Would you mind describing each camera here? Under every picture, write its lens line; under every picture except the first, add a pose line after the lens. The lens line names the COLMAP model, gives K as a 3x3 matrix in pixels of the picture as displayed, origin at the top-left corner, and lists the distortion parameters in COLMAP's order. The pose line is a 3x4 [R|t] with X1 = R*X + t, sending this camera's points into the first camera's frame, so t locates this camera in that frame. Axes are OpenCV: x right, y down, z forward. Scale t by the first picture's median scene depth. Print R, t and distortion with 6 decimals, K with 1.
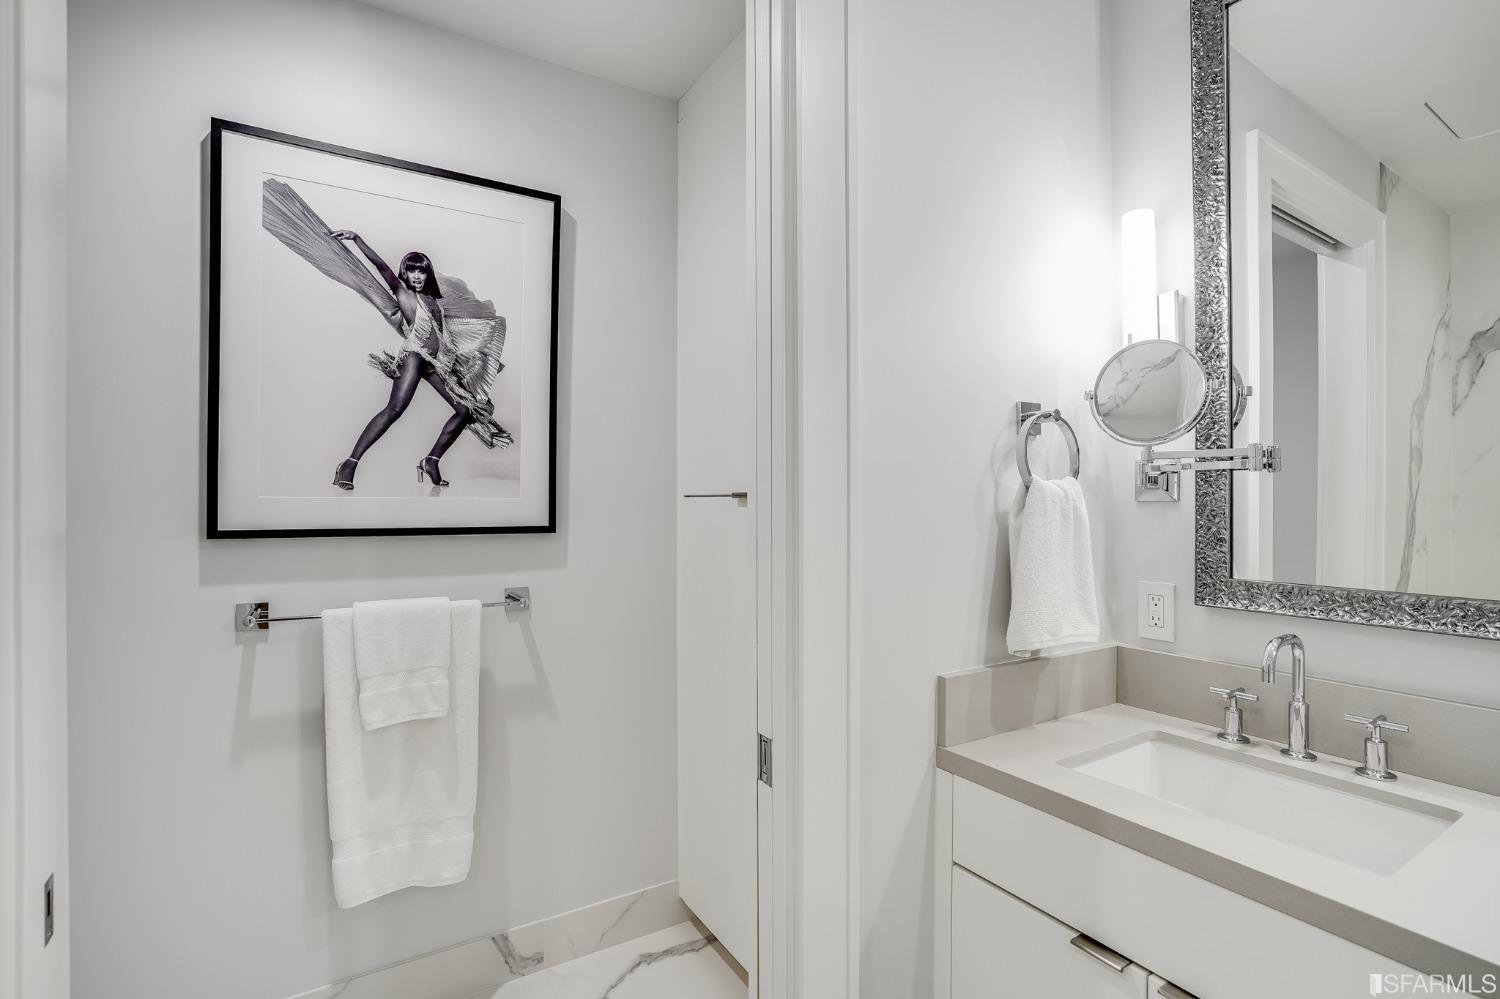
lens RADIAL K [[705.3, 0, 784.1], [0, 705.3, 501.5], [0, 0, 1]] dist [-0.045075, 0.013214]
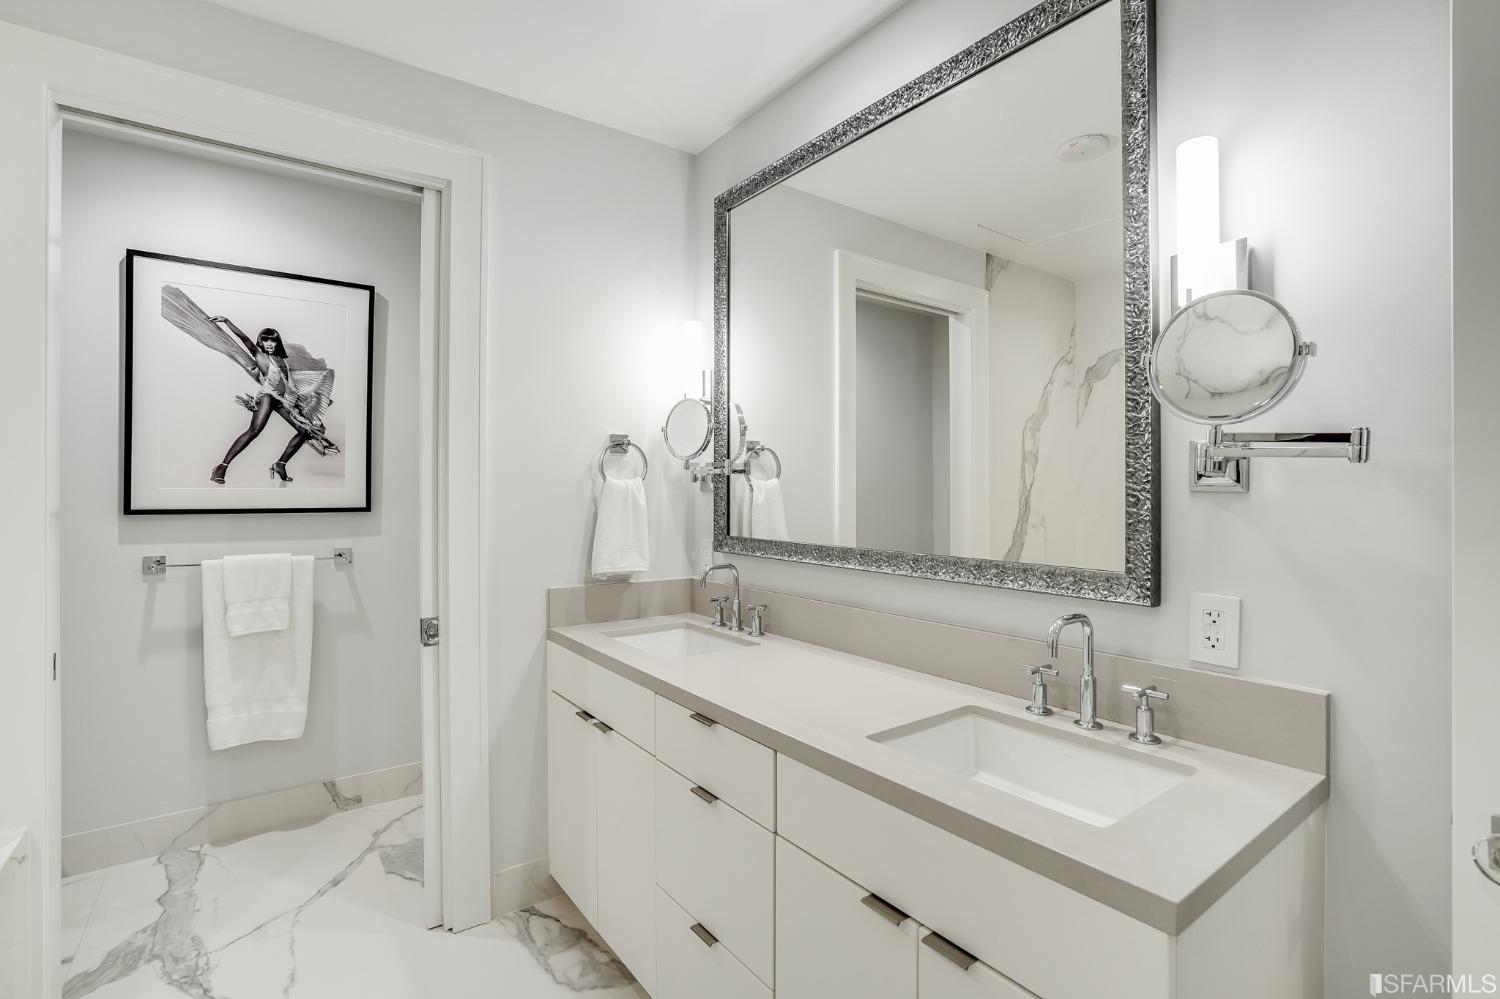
lens RADIAL K [[705.3, 0, 789.3], [0, 705.3, 486.6], [0, 0, 1]] dist [-0.045075, 0.013214]
pose [[0.997150, 0.000274, 0.075447, 0.508144], [-0.000065, 0.999996, -0.002777, -0.006287], [-0.075447, 0.002765, 0.997146, -0.611514]]
